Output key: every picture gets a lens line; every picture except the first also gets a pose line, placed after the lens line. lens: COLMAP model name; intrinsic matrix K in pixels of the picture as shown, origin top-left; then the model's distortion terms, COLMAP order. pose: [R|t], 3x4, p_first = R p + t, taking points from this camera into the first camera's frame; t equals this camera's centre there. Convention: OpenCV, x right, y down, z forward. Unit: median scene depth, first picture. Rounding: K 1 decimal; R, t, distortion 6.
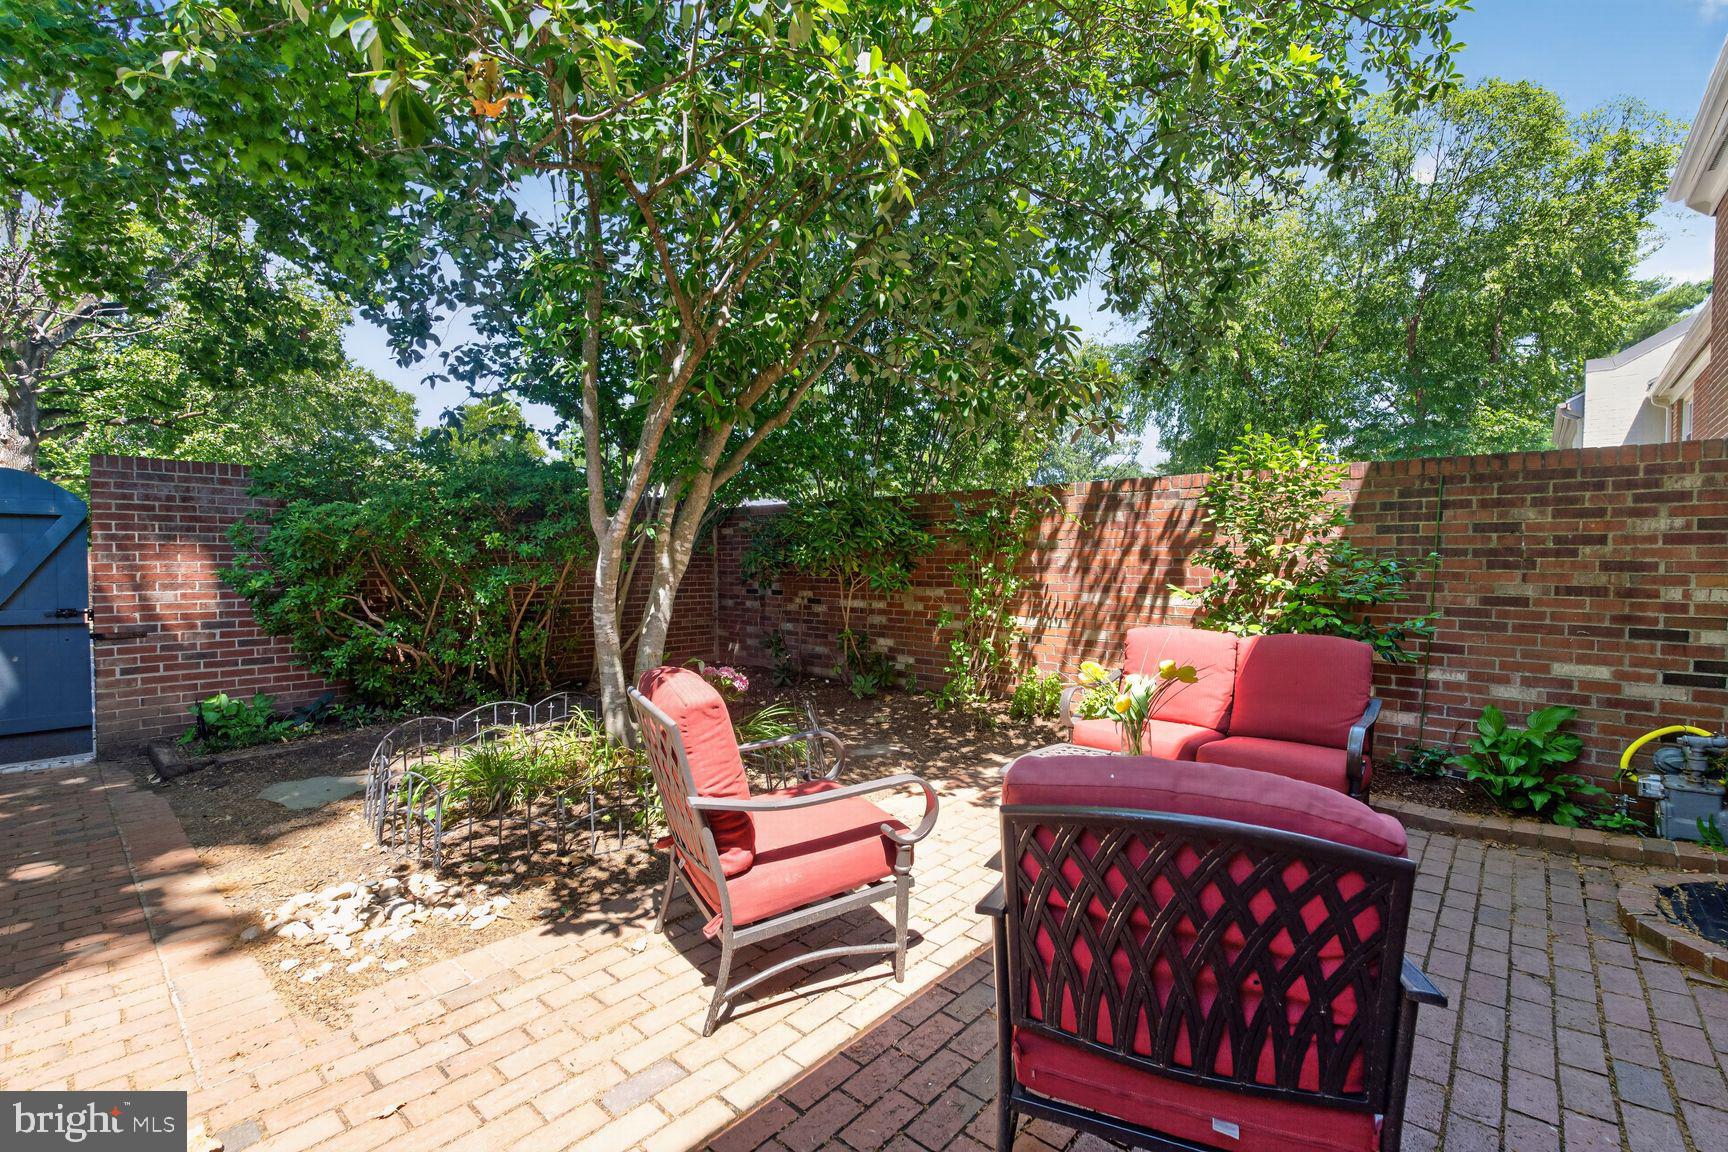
lens RADIAL K [[762.5, 0, 866.9], [0, 762.5, 568.5], [0, 0, 1]] dist [0.000984, 0.000470]
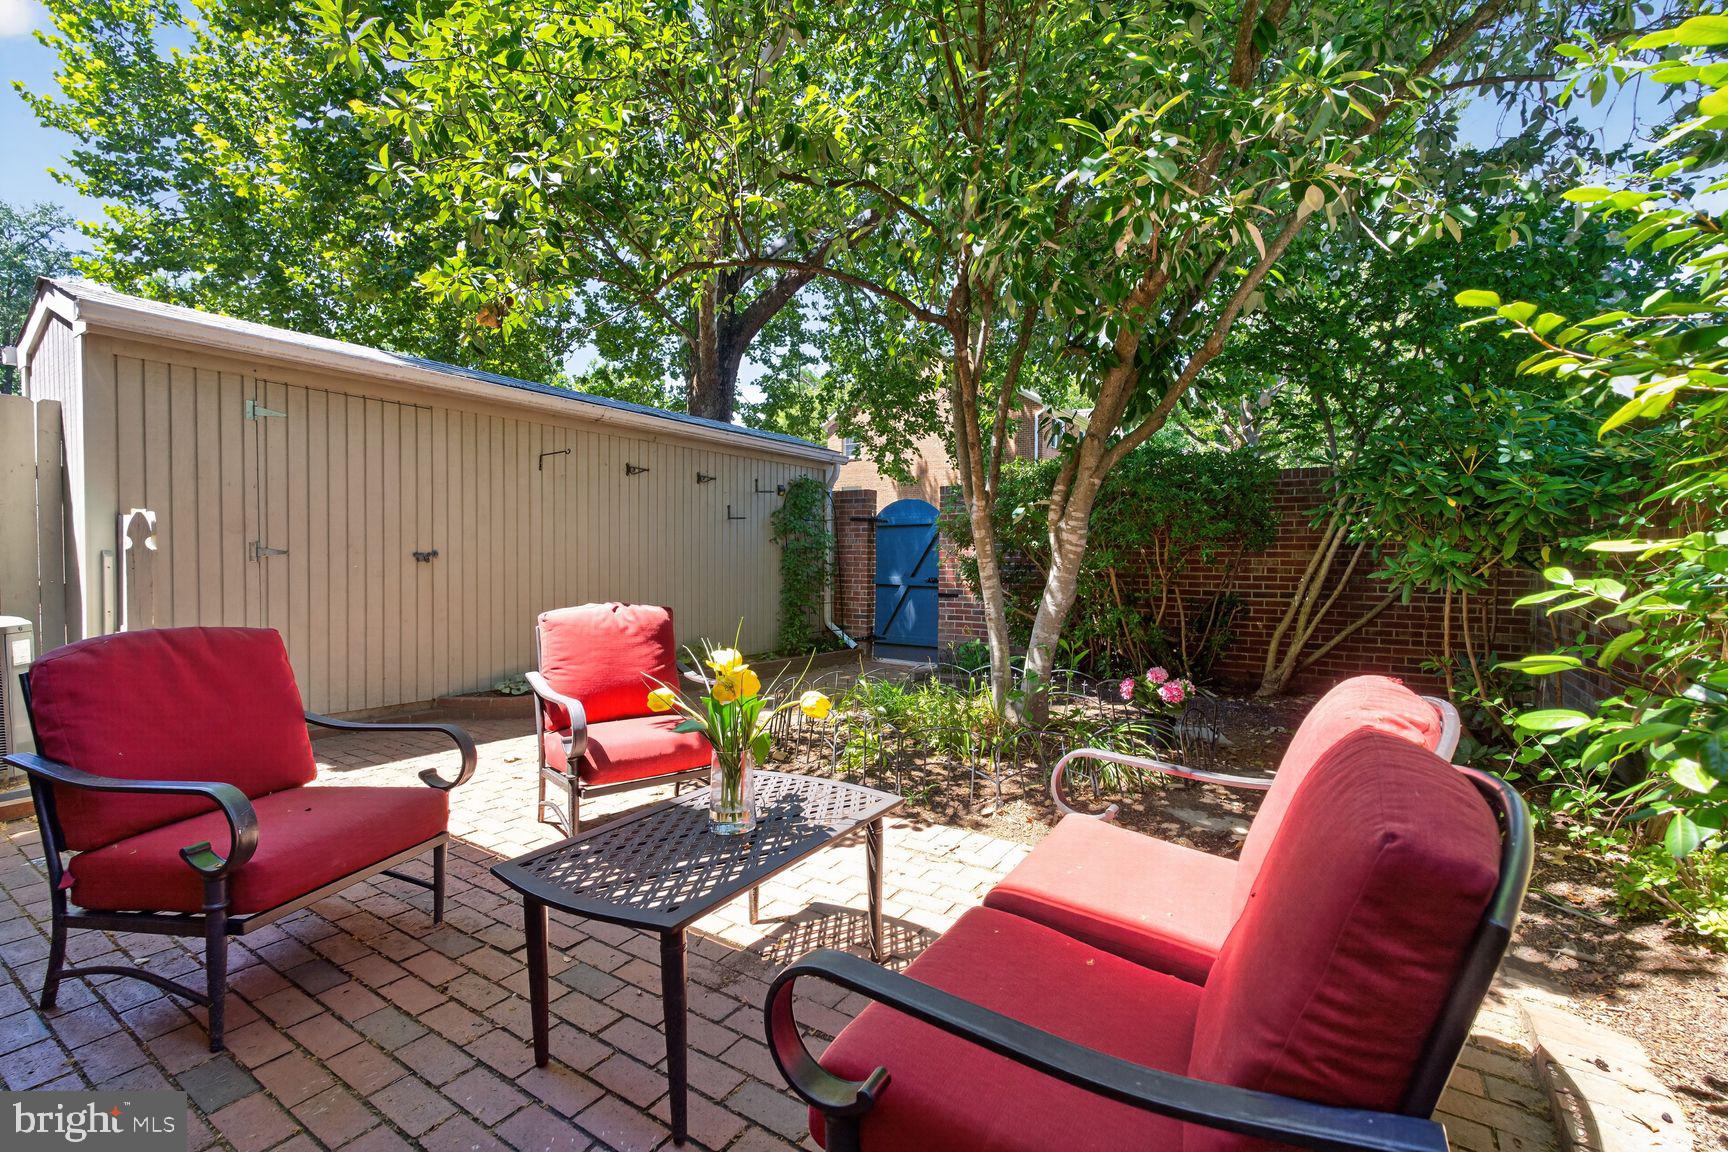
lens RADIAL K [[762.5, 0, 866.9], [0, 762.5, 568.5], [0, 0, 1]] dist [0.000984, 0.000470]
pose [[0.139233, 0.009945, -0.990210, 0.642713], [-0.018321, 0.999804, 0.007466, 0.021451], [0.990090, 0.017102, 0.139388, 0.622580]]
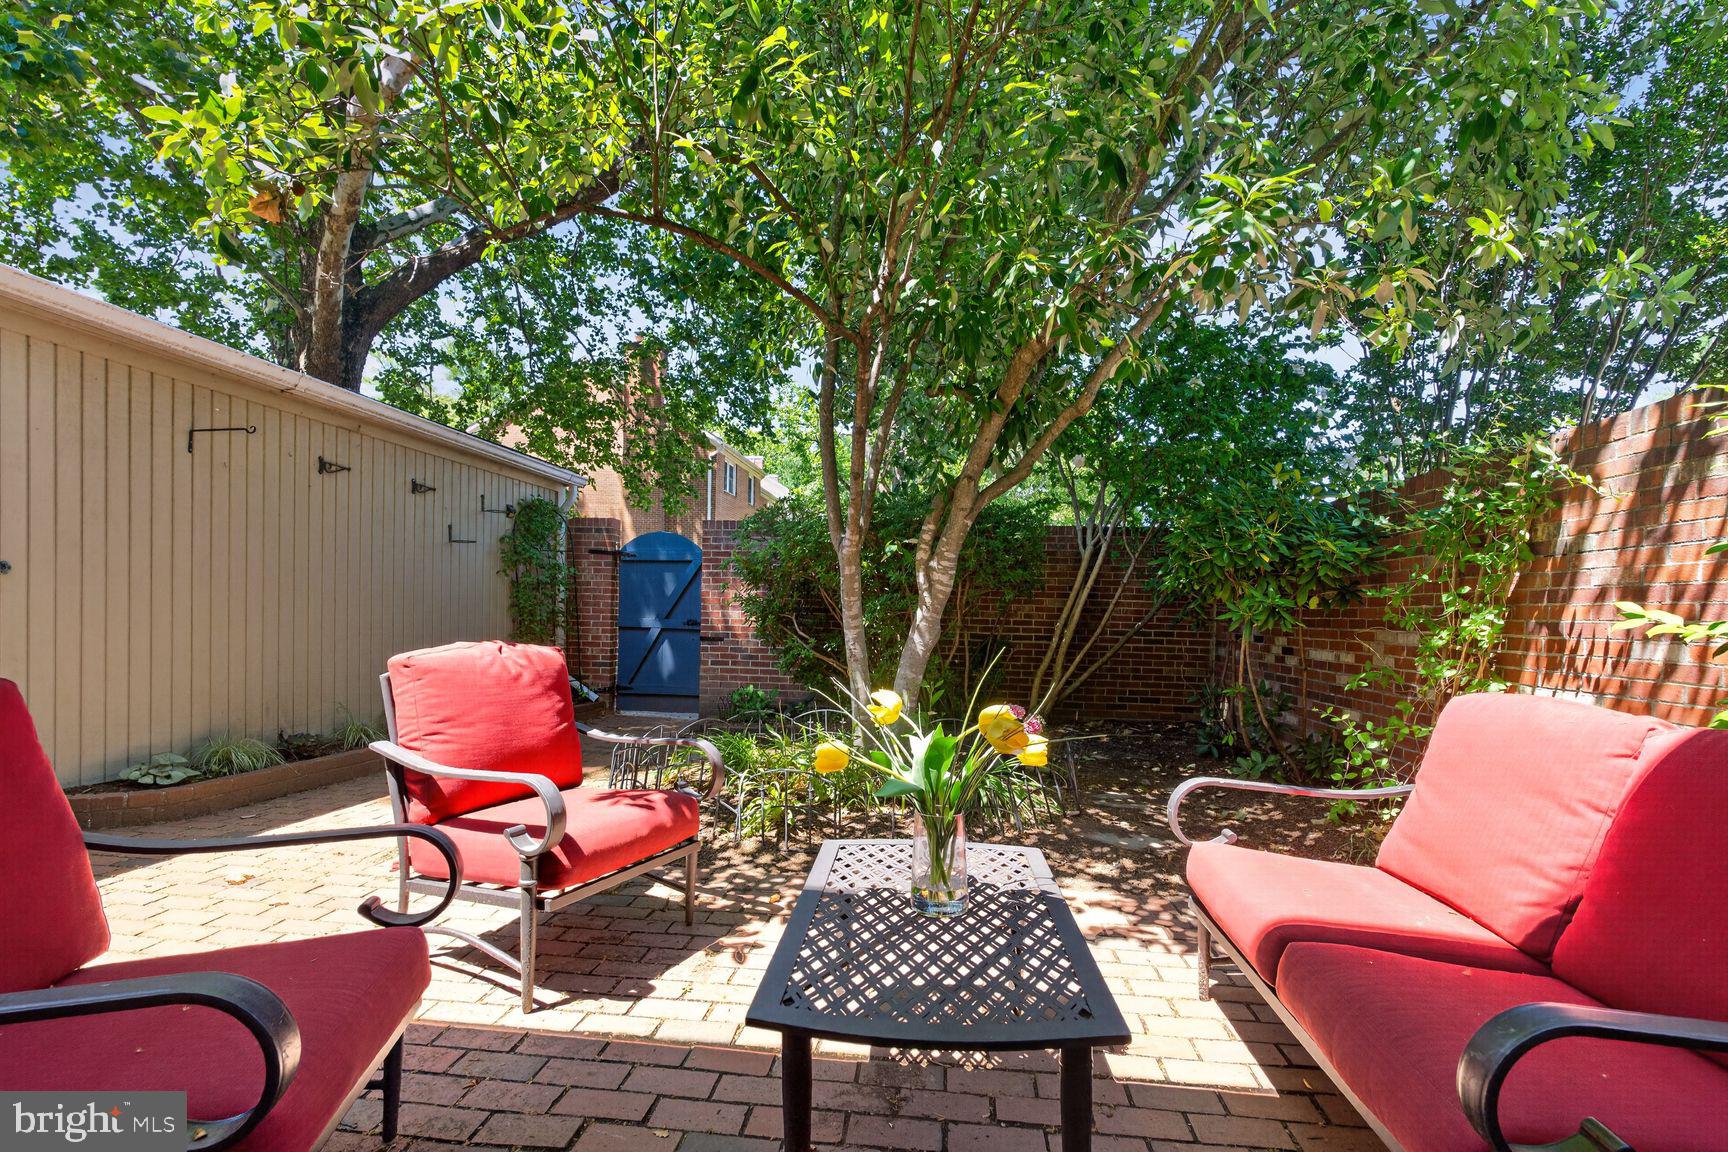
lens RADIAL K [[780.8, 0, 891.5], [0, 780.8, 616.8], [0, 0, 1]] dist [0.003665, 0.000692]
pose [[0.580522, 0.016214, -0.814083, 0.495874], [-0.033247, 0.999440, -0.003803, 0.039709], [0.813566, 0.029273, 0.580736, 0.398332]]
